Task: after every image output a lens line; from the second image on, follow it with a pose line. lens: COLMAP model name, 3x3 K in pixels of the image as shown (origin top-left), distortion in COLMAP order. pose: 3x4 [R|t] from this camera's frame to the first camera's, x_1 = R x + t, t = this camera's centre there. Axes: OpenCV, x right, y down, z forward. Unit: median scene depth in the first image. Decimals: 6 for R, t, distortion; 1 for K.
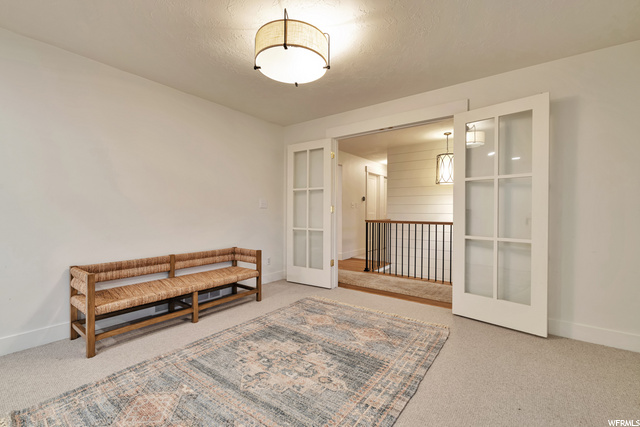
lens RADIAL K [[274.5, 0, 320.0], [0, 274.5, 213.5], [0, 0, 1]] dist [0.001468, 0.000000]
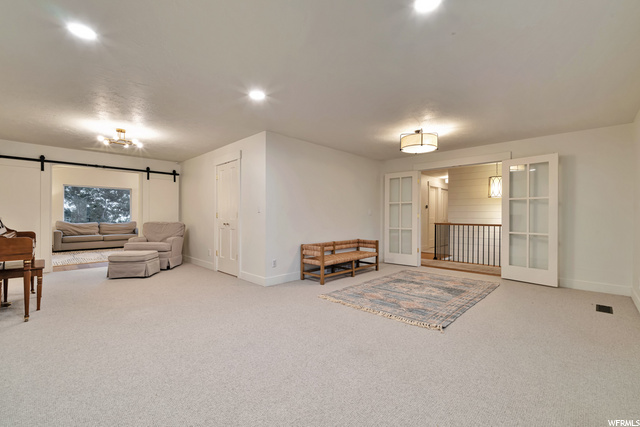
lens RADIAL K [[274.5, 0, 320.0], [0, 274.5, 213.5], [0, 0, 1]] dist [0.001468, 0.000000]
pose [[0.991075, -0.001606, -0.133297, -0.397289], [0.000106, 0.999937, -0.011259, -0.014045], [0.133307, 0.011145, 0.991012, -0.826028]]
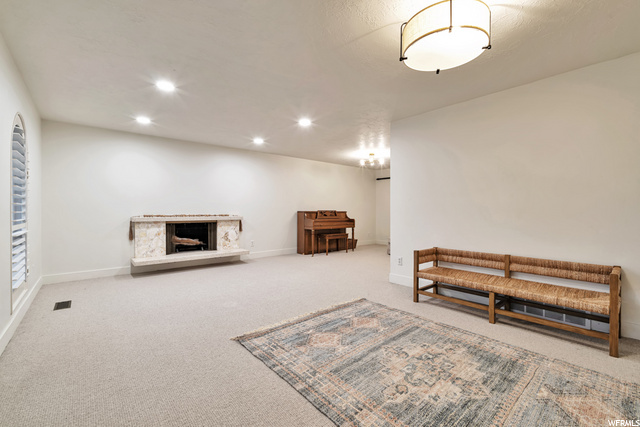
lens RADIAL K [[274.5, 0, 320.0], [0, 274.5, 213.5], [0, 0, 1]] dist [0.001468, 0.000000]
pose [[-0.215584, 0.003212, -0.976480, 0.603843], [-0.009103, 0.999945, 0.005299, -0.000300], [0.976443, 0.010031, -0.215543, 0.557753]]
